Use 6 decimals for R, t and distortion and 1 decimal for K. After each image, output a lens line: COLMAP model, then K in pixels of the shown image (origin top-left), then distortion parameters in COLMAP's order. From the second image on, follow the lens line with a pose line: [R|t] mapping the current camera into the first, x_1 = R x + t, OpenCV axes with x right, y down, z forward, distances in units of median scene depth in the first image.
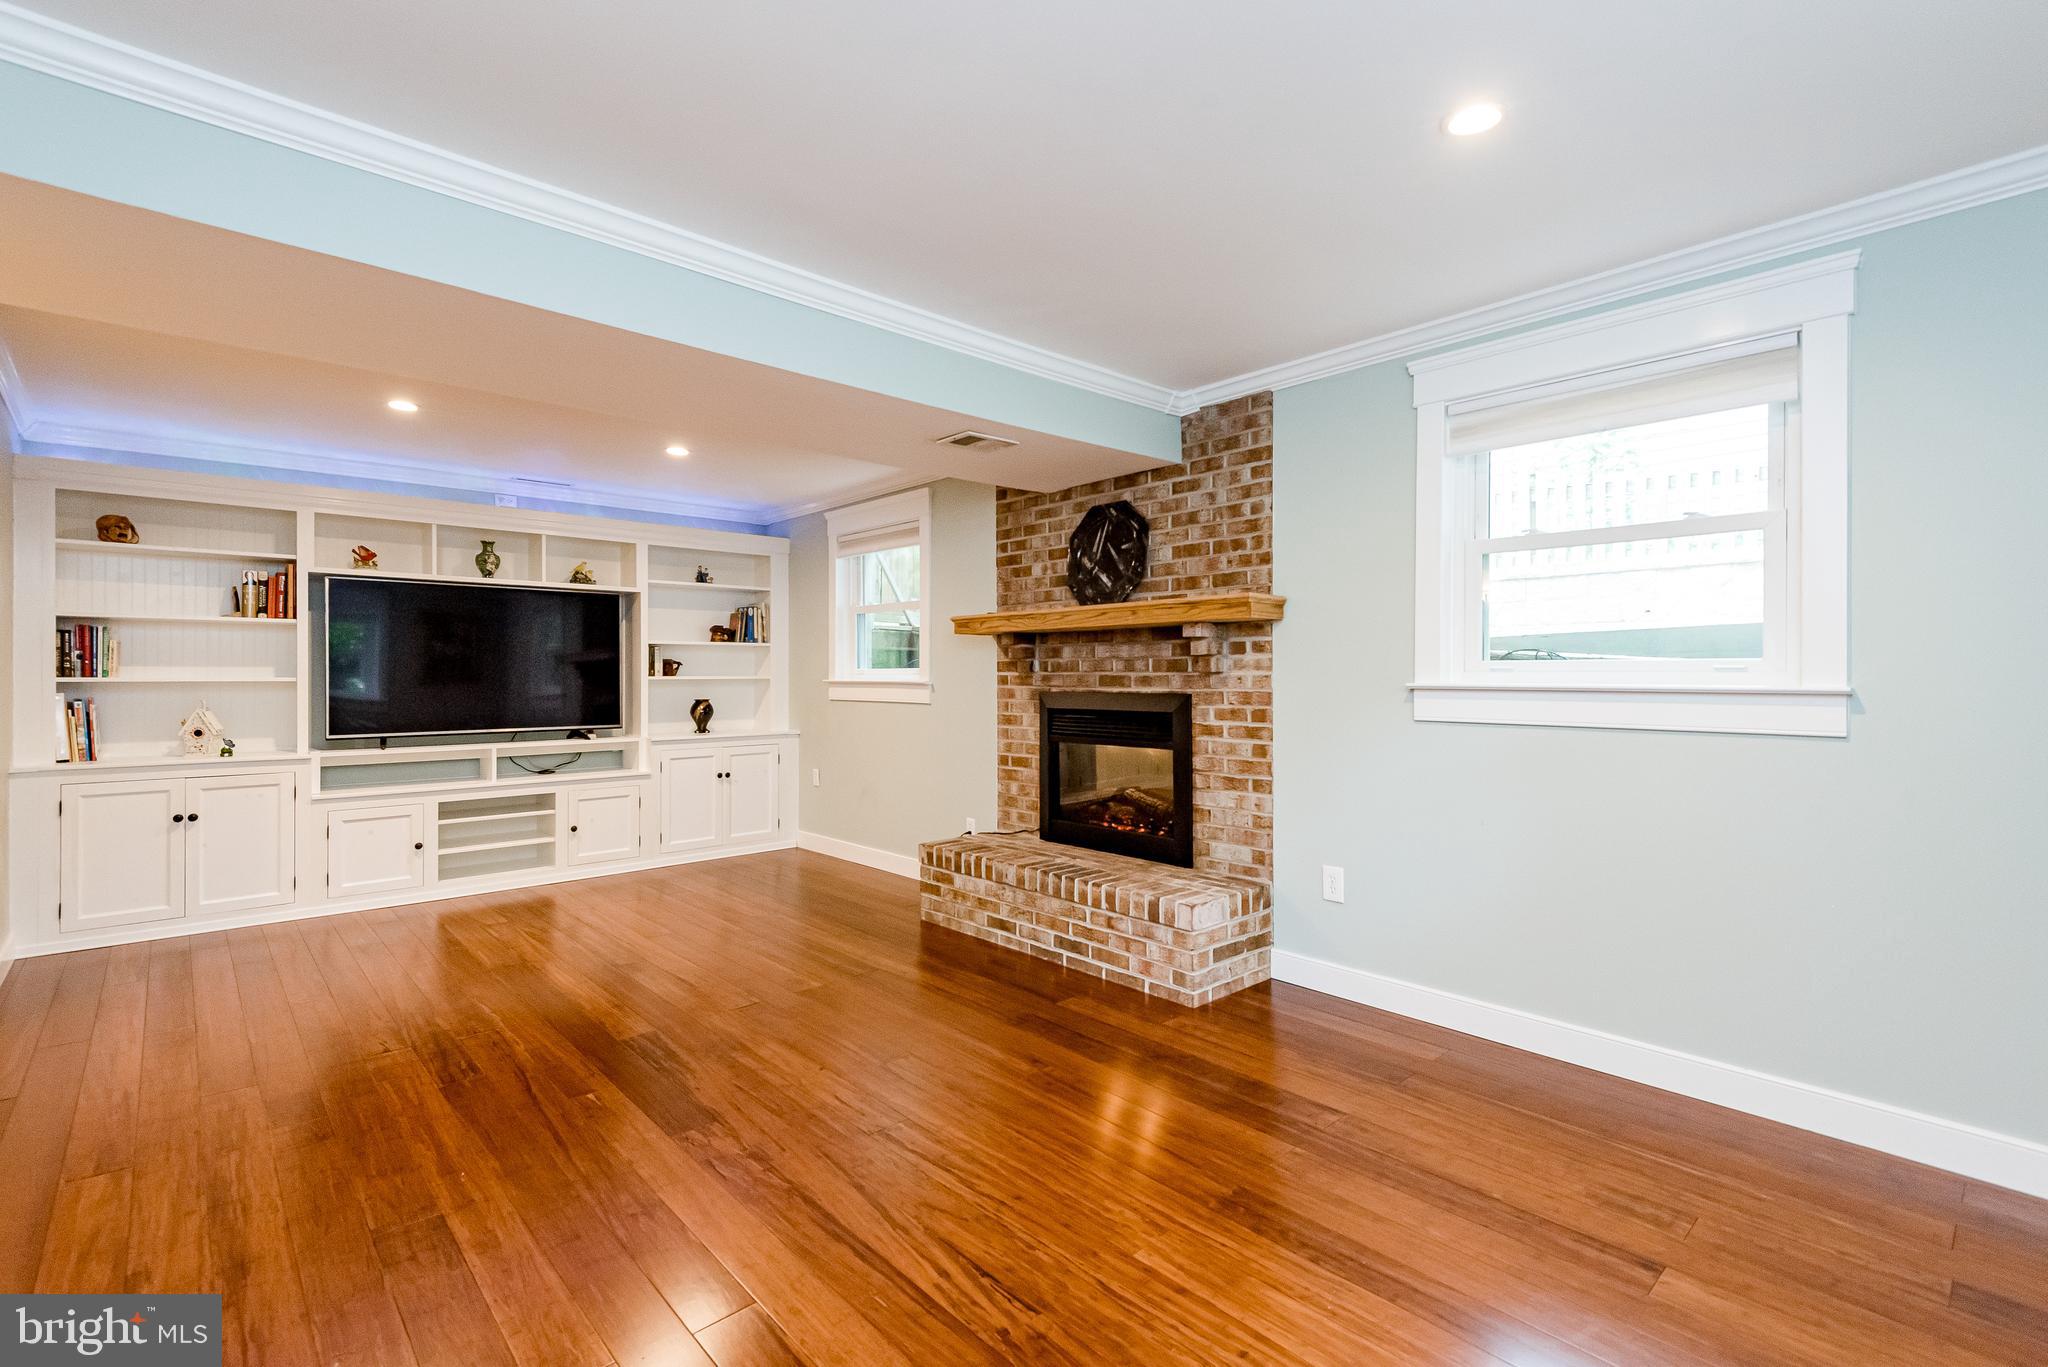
lens RADIAL K [[923.4, 0, 1004.6], [0, 923.4, 678.4], [0, 0, 1]] dist [0.031259, -0.013660]
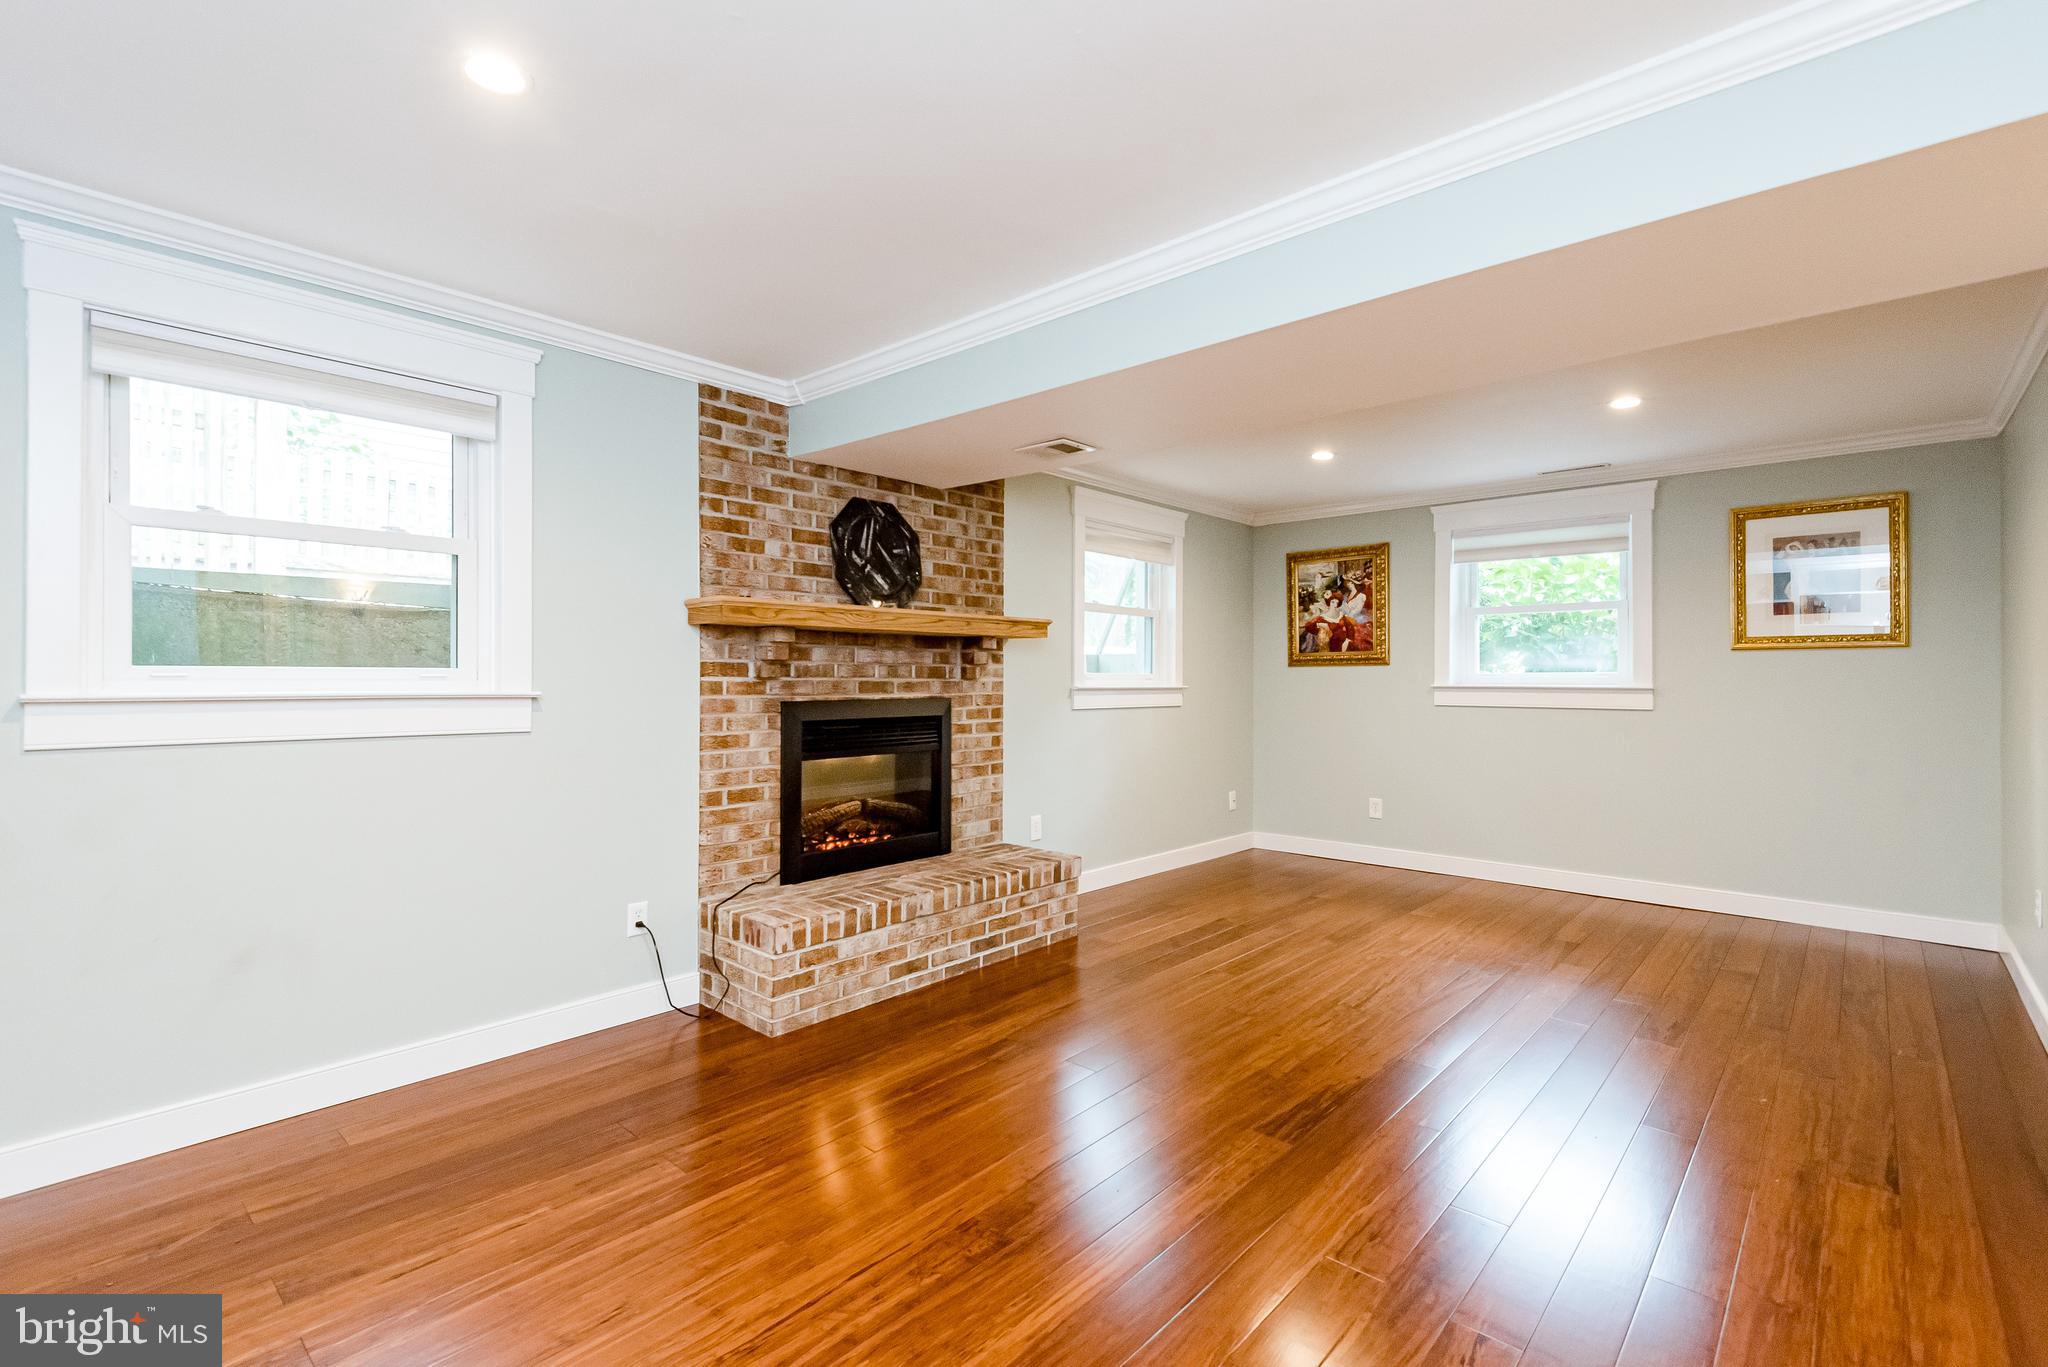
lens RADIAL K [[923.4, 0, 1031.6], [0, 923.4, 671.1], [0, 0, 1]] dist [0.031259, -0.013660]
pose [[-0.113715, 0.011133, 0.993451, -0.866088], [0.003837, 0.999935, -0.010767, -0.002899], [-0.993506, 0.002588, -0.113750, 0.963992]]
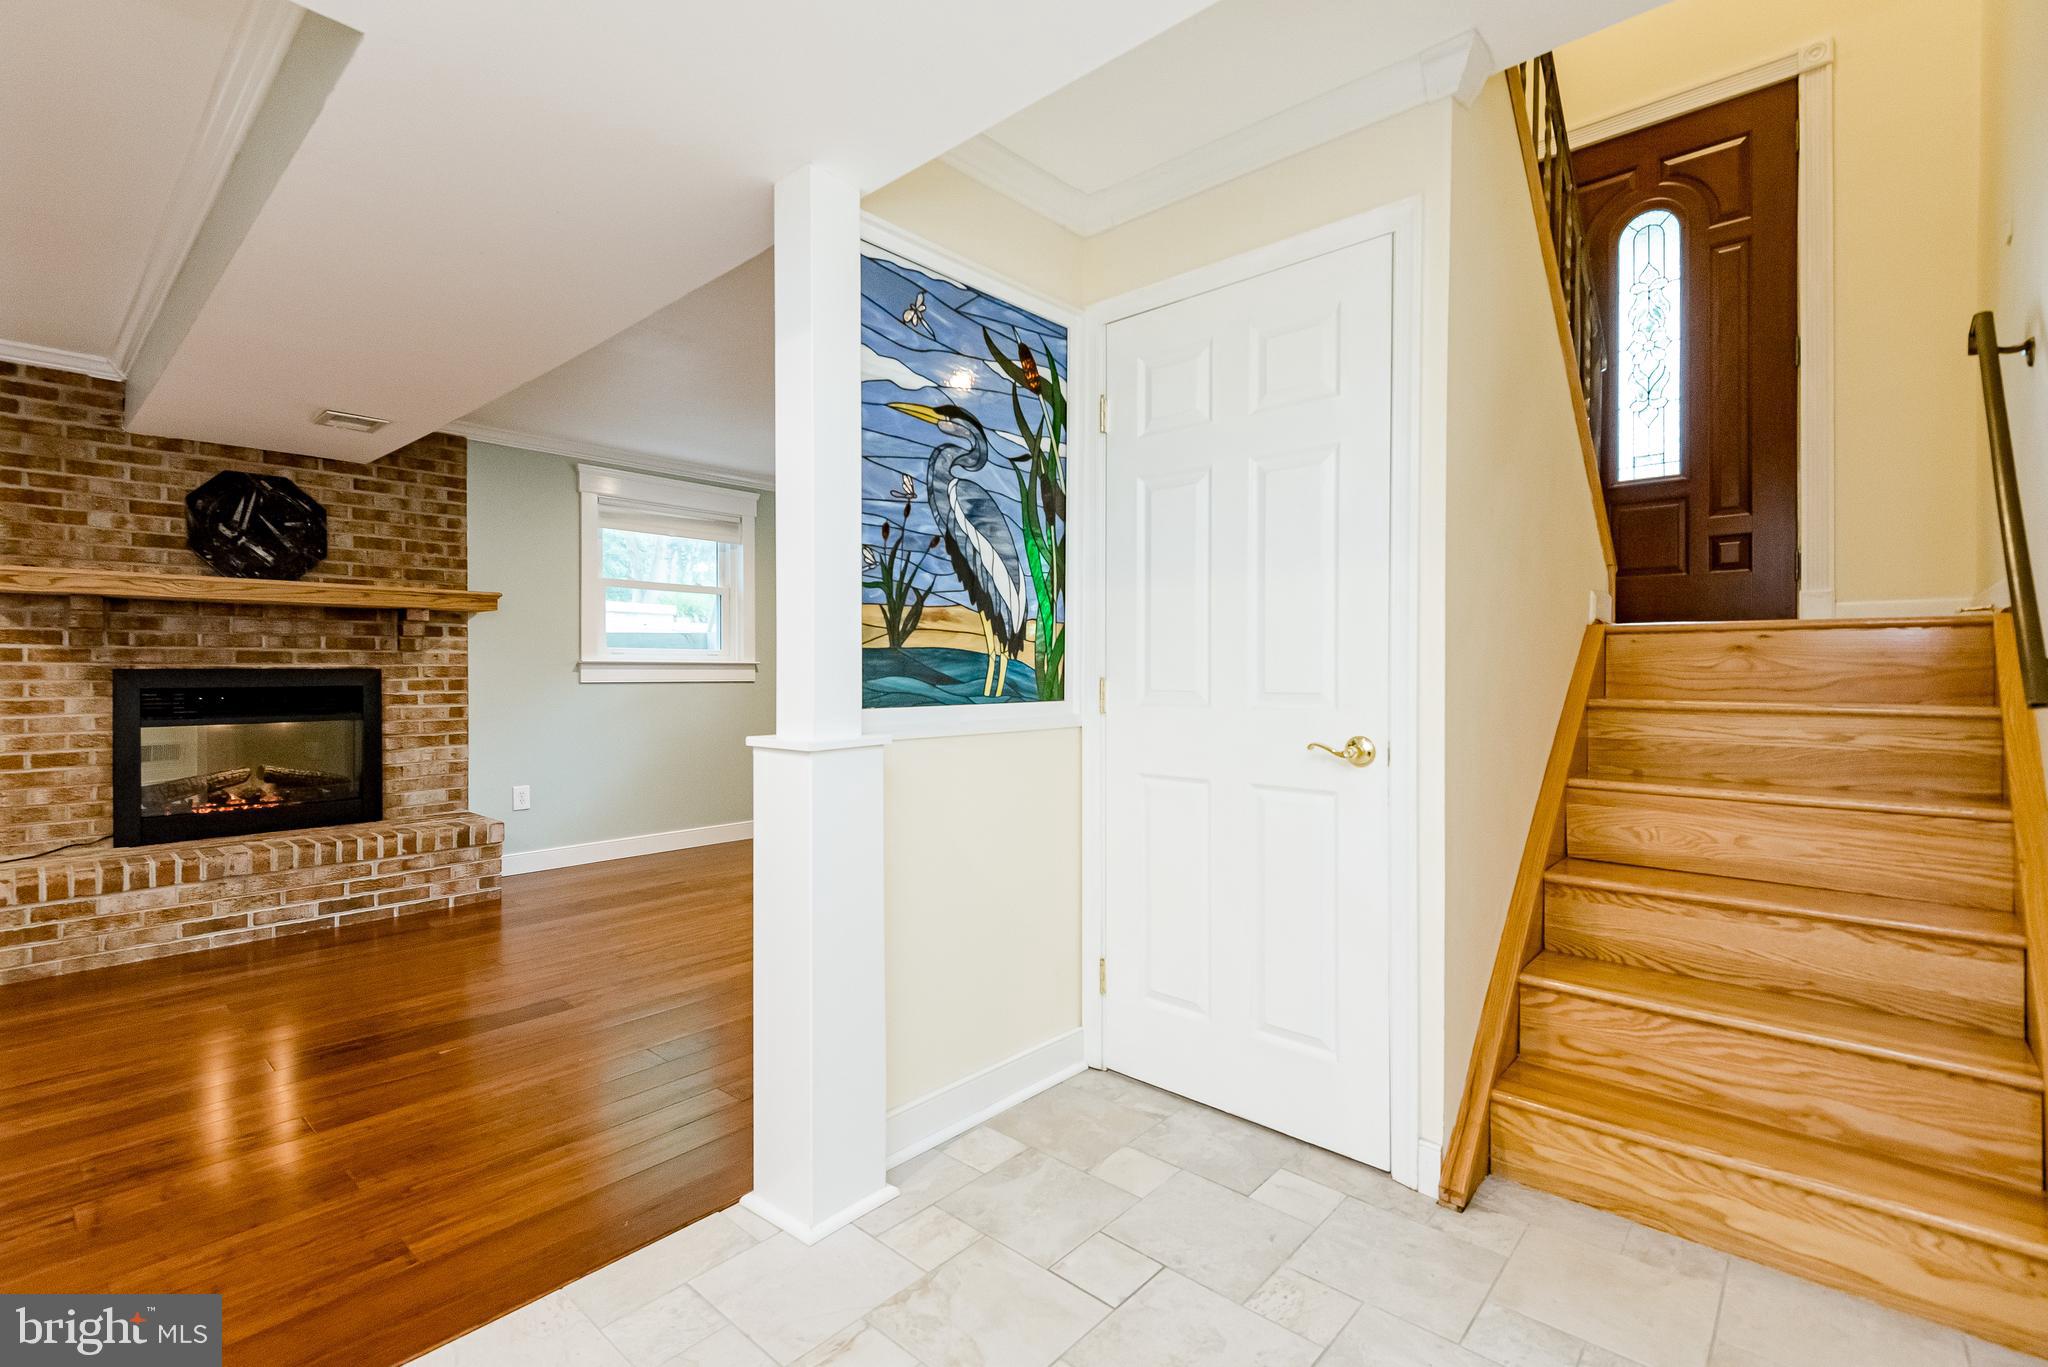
lens RADIAL K [[923.4, 0, 1026.1], [0, 923.4, 673.0], [0, 0, 1]] dist [0.031259, -0.013660]
pose [[-0.111601, 0.001936, 0.993751, -0.975915], [0.007940, 0.999968, -0.001057, 0.027605], [-0.993721, 0.007772, -0.111613, 0.311488]]
